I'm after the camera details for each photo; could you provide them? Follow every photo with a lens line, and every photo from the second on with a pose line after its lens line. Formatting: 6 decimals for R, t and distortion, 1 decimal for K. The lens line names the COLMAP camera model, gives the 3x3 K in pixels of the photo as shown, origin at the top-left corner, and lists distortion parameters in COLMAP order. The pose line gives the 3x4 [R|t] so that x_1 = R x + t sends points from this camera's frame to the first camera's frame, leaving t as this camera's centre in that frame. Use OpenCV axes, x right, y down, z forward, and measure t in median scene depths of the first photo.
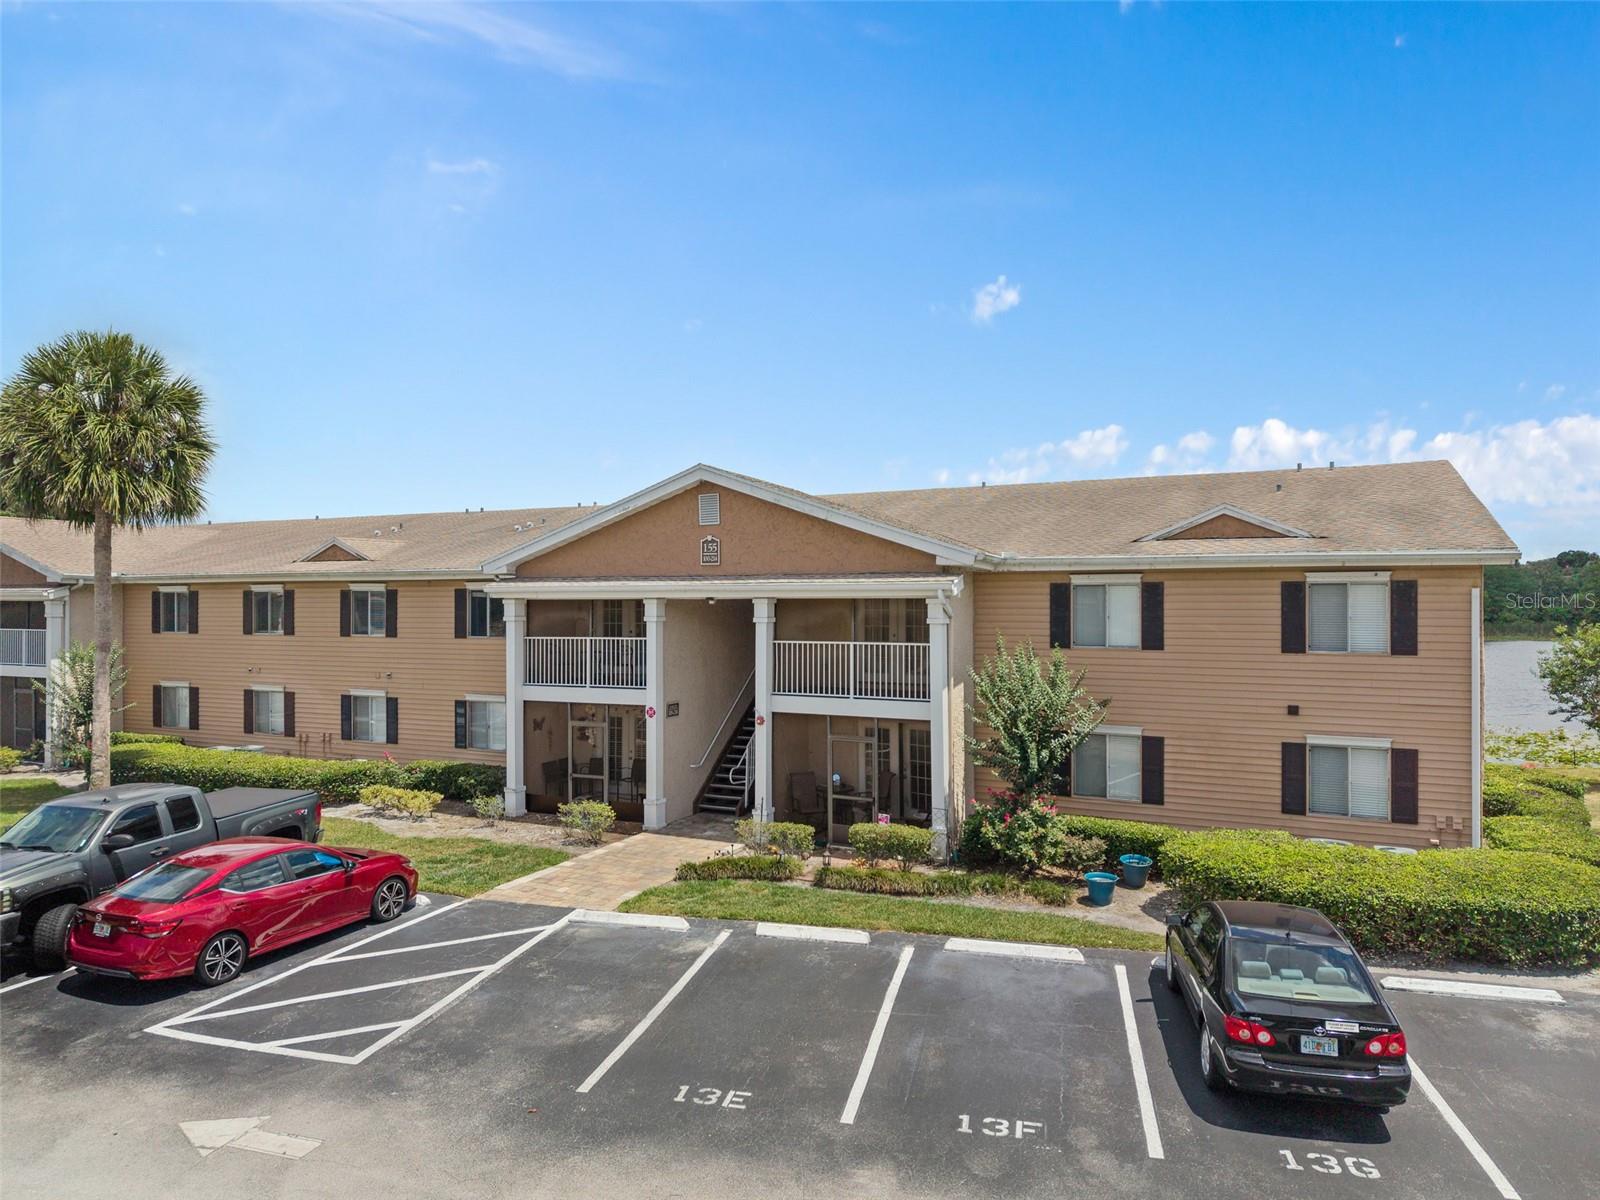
lens RADIAL K [[1062.3, 0, 800.0], [0, 1062.3, 600.0], [0, 0, 1]] dist [0.044897, -0.041489]
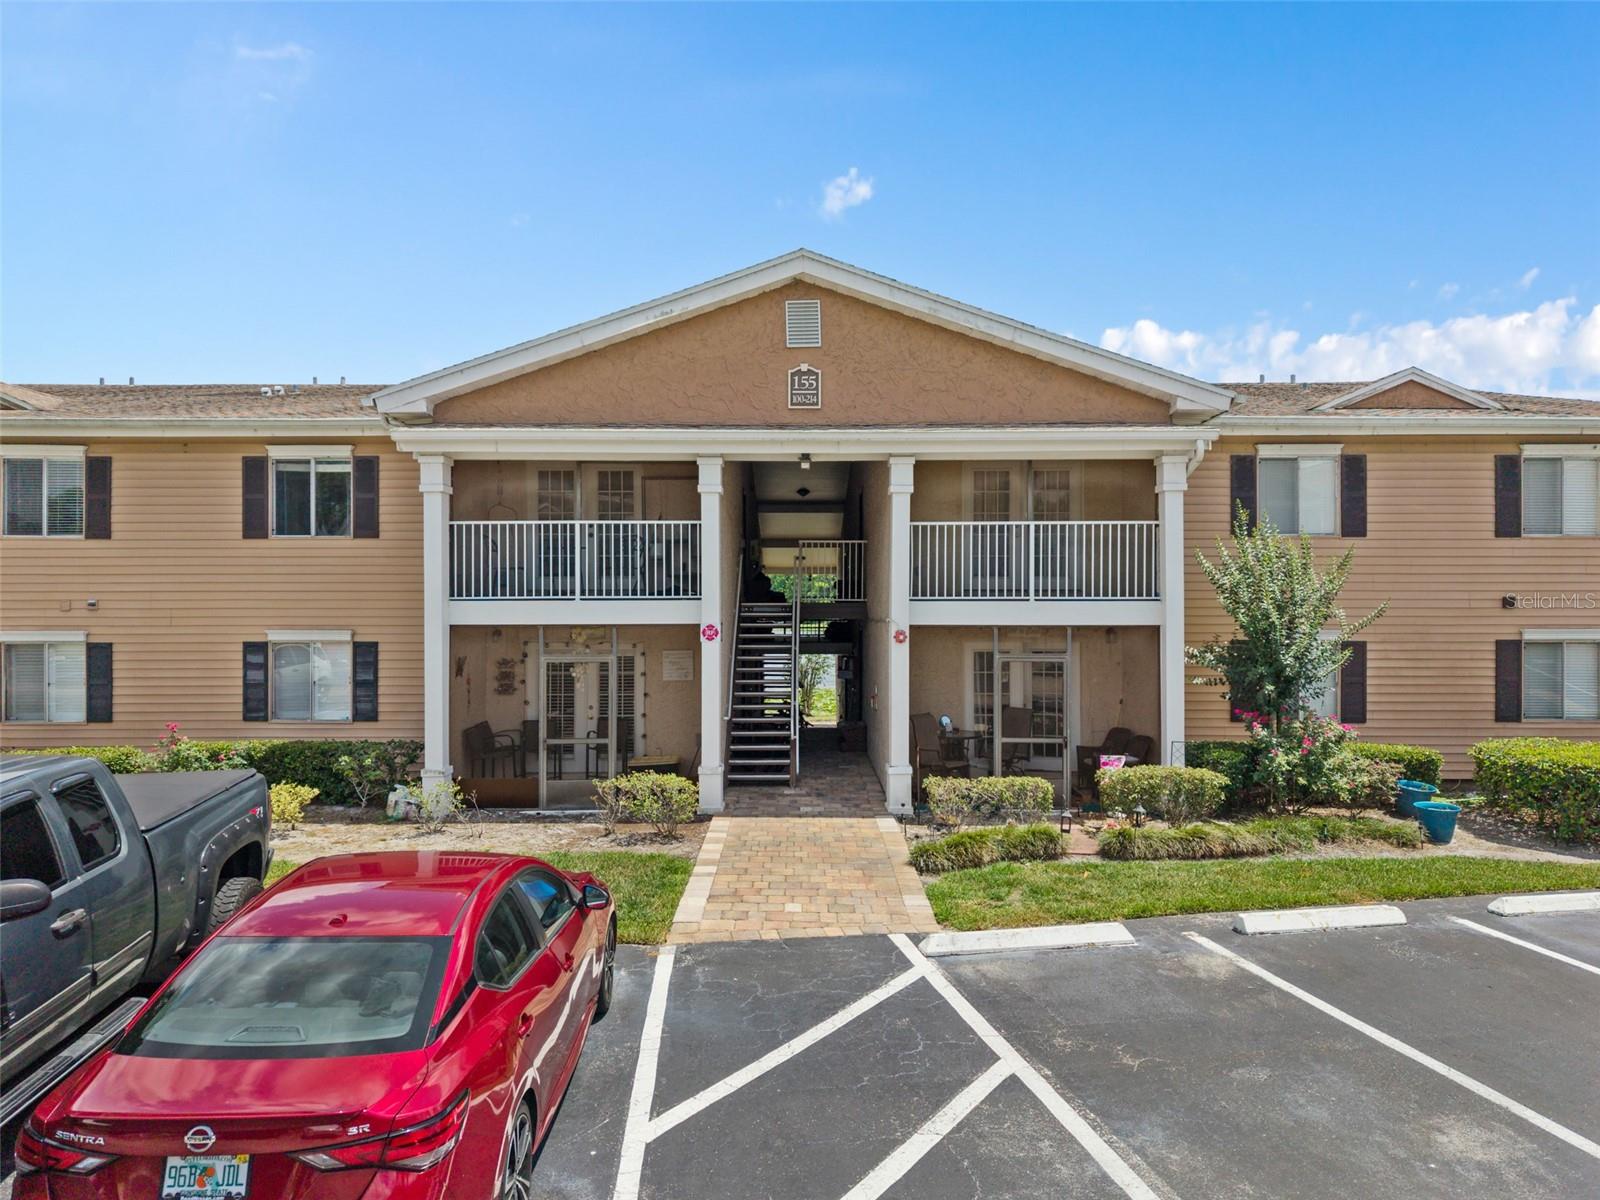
lens RADIAL K [[1062.3, 0, 800.0], [0, 1062.3, 600.0], [0, 0, 1]] dist [0.044897, -0.041489]
pose [[0.897863, 0.003480, 0.440261, -0.435332], [-0.000486, 0.999976, -0.006913, 0.105354], [-0.440275, 0.005993, 0.897843, 0.459988]]
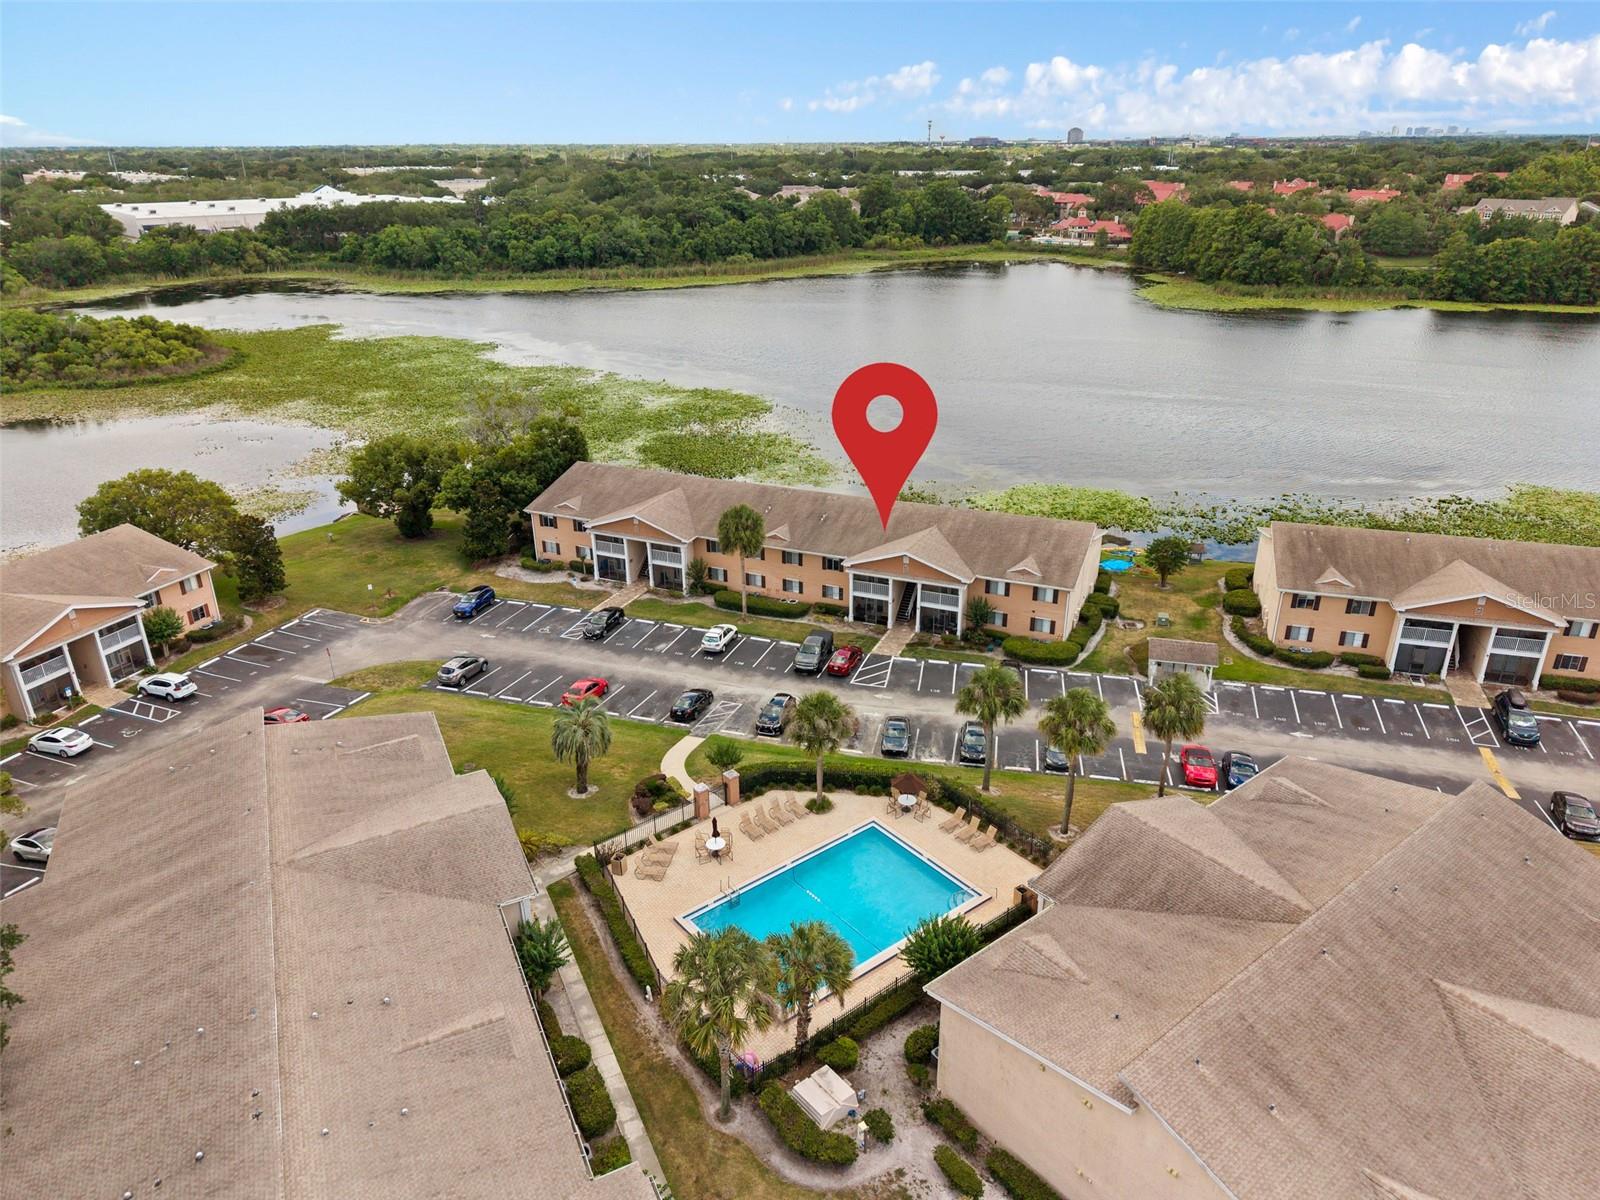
lens RADIAL K [[1084.9, 0, 800.0], [0, 1084.9, 600.0], [0, 0, 1]] dist [0.072457, -0.102051]
pose [[0.999079, -0.024440, 0.035256, -0.748650], [0.008234, 0.915816, 0.401513, -1.887458], [-0.042101, -0.400853, 0.915175, -3.360339]]
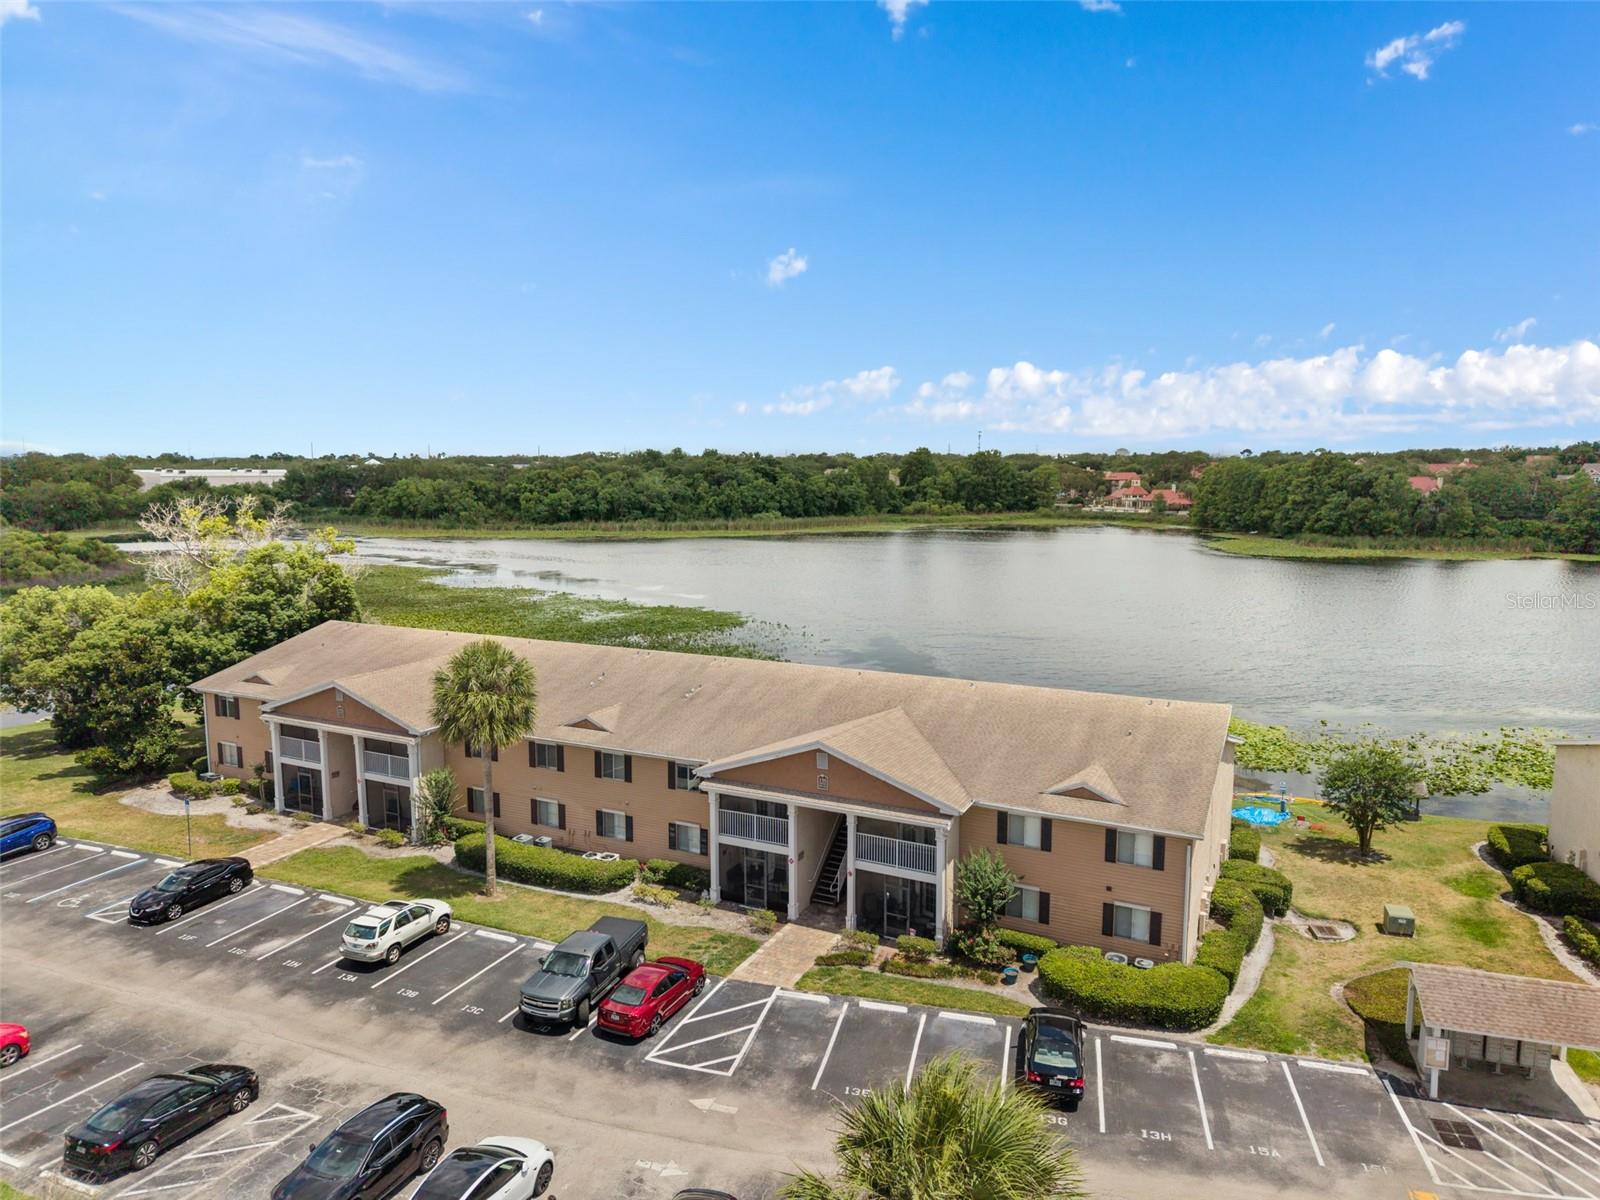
lens RADIAL K [[1084.9, 0, 800.0], [0, 1084.9, 600.0], [0, 0, 1]] dist [0.072457, -0.102051]
pose [[0.999894, 0.003164, -0.014211, -0.114058], [-0.001118, 0.989909, 0.141701, -0.747221], [0.014516, -0.141670, 0.989807, -1.033080]]
